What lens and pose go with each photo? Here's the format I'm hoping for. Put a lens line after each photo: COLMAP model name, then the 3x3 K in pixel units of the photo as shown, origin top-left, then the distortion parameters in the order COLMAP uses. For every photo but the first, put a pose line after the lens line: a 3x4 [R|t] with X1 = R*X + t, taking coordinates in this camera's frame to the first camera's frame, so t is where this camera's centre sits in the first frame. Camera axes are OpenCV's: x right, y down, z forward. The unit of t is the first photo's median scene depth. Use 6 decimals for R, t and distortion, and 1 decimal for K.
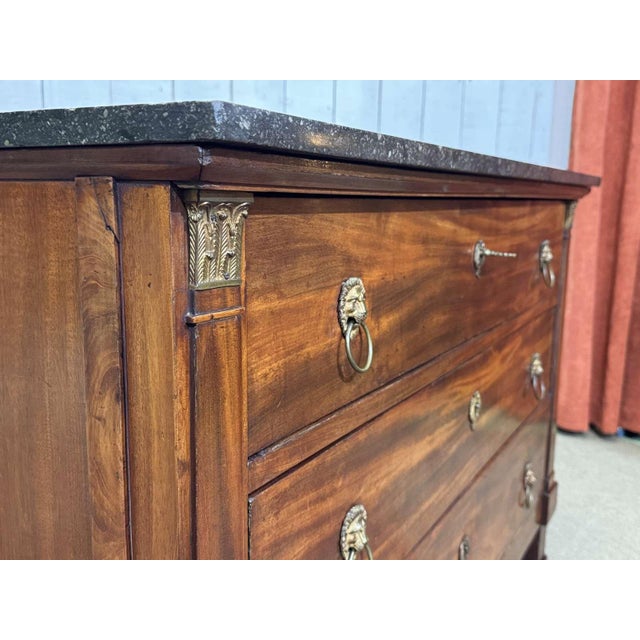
lens RADIAL K [[636.3, 0, 320.0], [0, 636.3, 320.0], [0, 0, 1]] dist [0.148901, -0.309119]
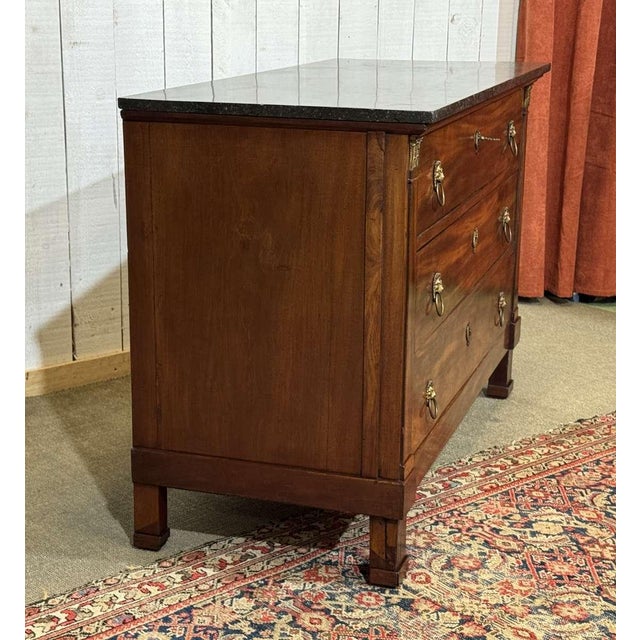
lens RADIAL K [[1314.0, 0, 305.2], [0, 1314.0, 320.8], [0, 0, 1]] dist [0.171471, -0.248229]
pose [[0.976078, -0.055203, 0.210296, -1.259375], [0.036421, 0.995078, 0.092159, 0.039381], [-0.214349, -0.082295, 0.973284, -3.041687]]
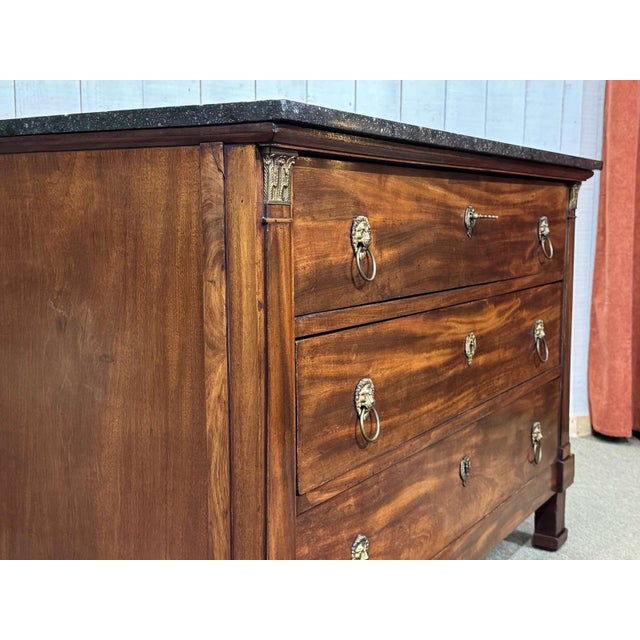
lens RADIAL K [[832.4, 0, 326.3], [0, 832.4, 334.8], [0, 0, 1]] dist [0.114441, -0.024959]
pose [[0.999595, -0.011724, -0.025941, 0.017378], [0.010385, 0.998637, -0.051153, 0.289190], [0.026505, 0.050862, 0.998354, -0.859706]]
